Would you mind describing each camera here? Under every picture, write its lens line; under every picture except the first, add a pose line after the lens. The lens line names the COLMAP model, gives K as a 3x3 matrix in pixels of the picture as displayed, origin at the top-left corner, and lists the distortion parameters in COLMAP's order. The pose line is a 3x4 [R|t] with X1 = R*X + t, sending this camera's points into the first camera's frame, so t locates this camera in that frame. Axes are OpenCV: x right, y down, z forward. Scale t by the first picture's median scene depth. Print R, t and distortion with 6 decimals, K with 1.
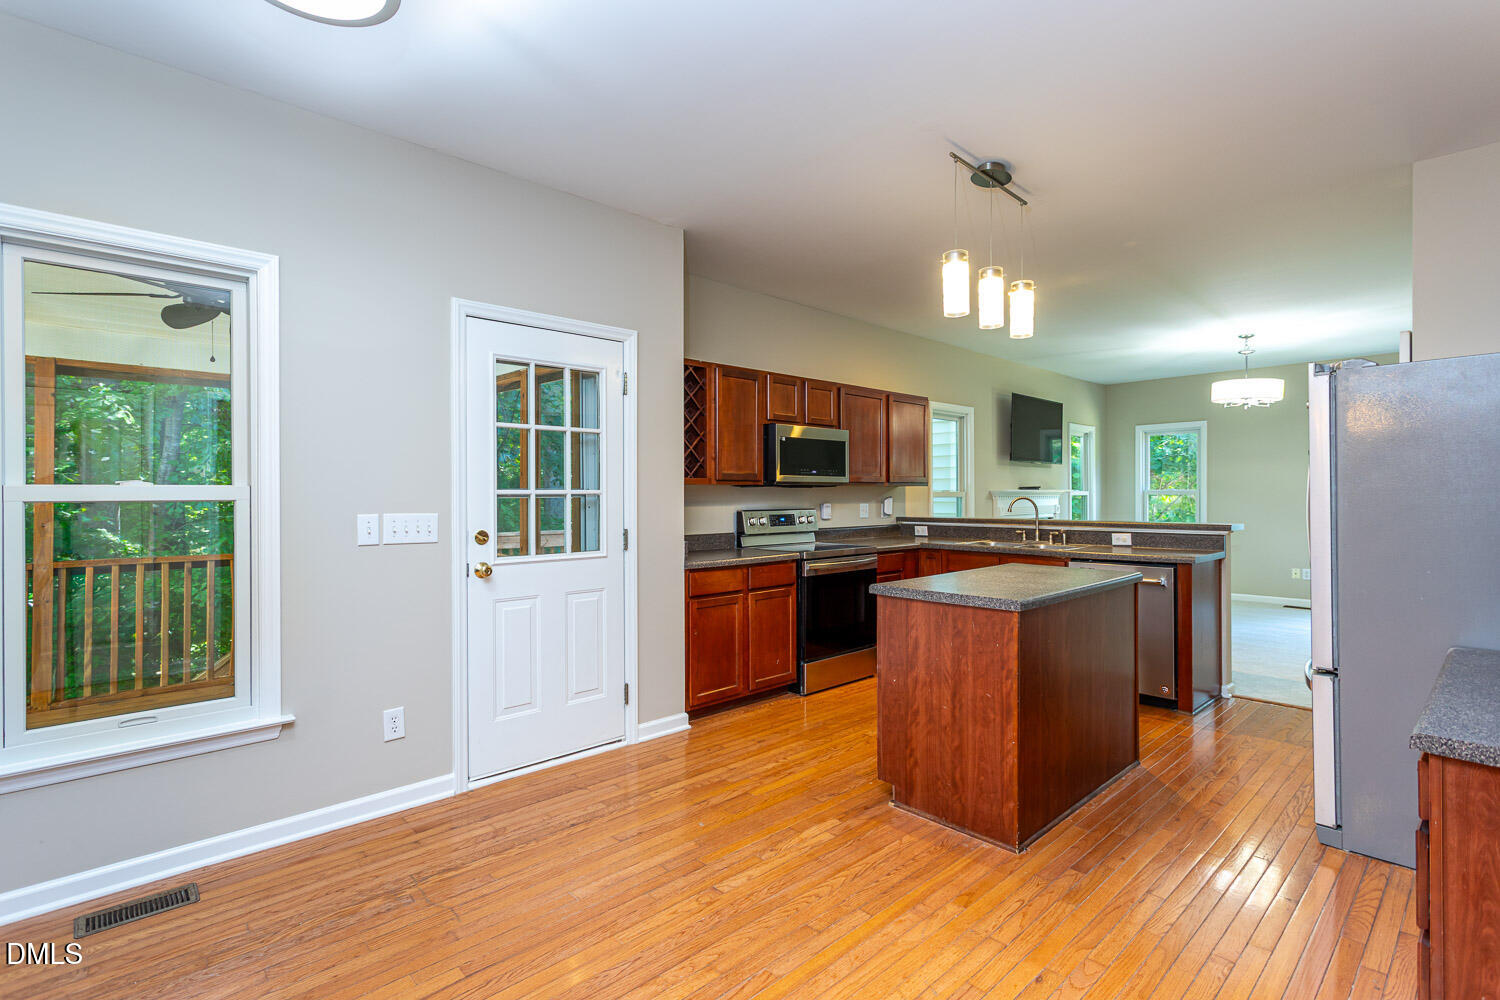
lens RADIAL K [[713.6, 0, 711.9], [0, 713.6, 497.7], [0, 0, 1]] dist [0.010788, -0.001430]
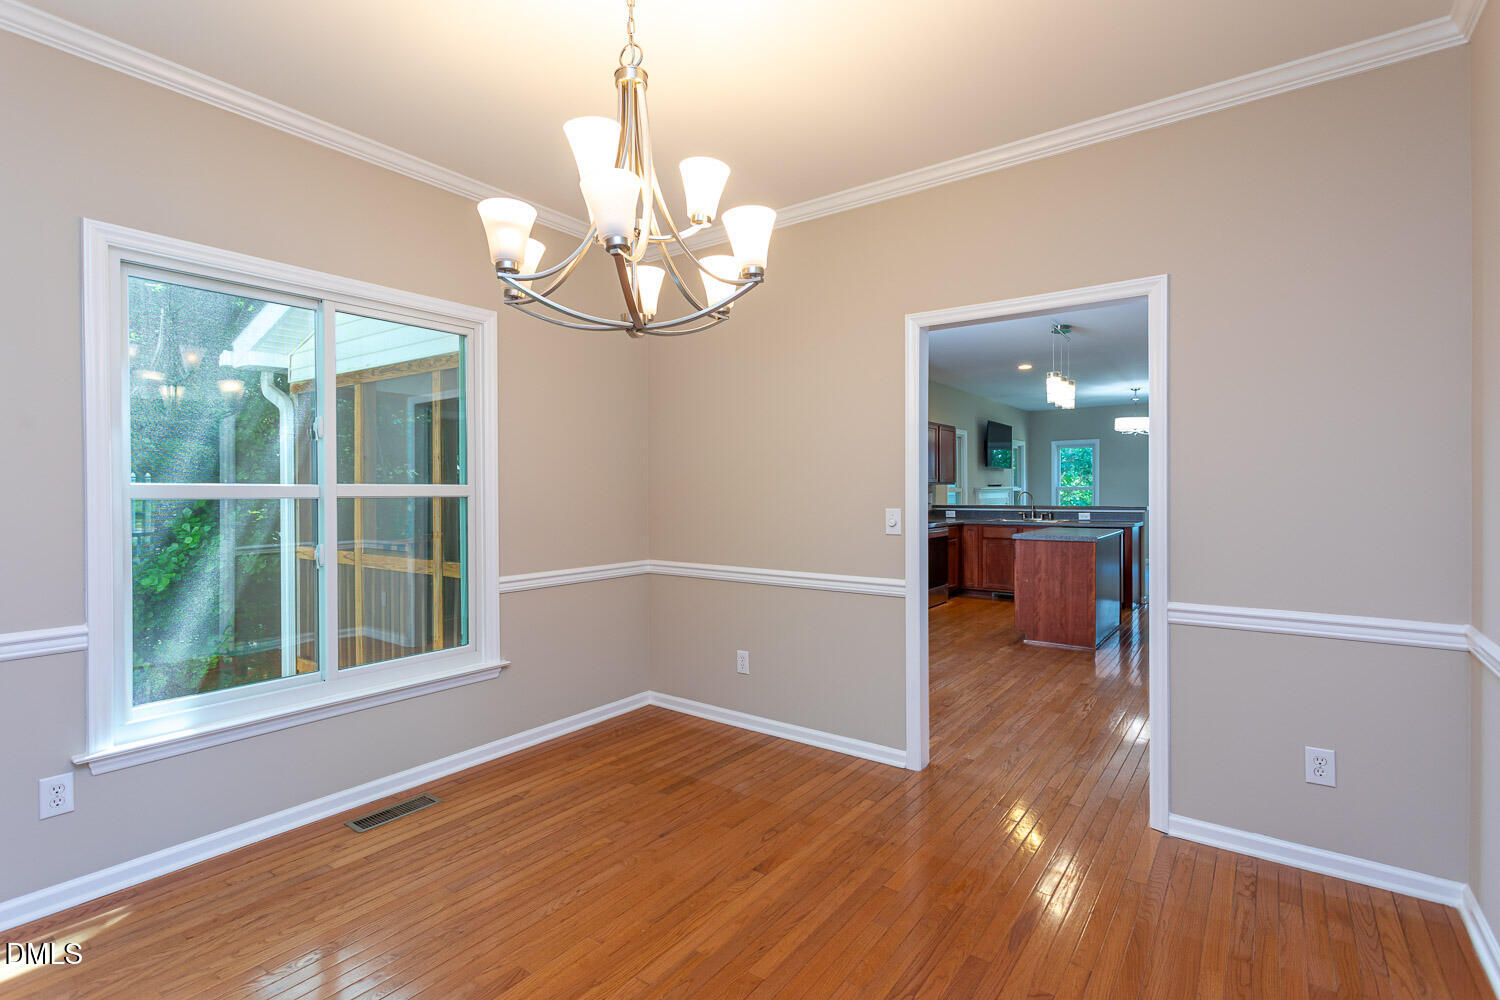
lens RADIAL K [[713.6, 0, 736.7], [0, 713.6, 488.7], [0, 0, 1]] dist [0.010788, -0.001430]
pose [[0.980549, -0.002544, 0.196260, -0.444675], [0.004106, 0.999963, -0.007556, 0.001923], [-0.196233, 0.008215, 0.980523, -0.391794]]
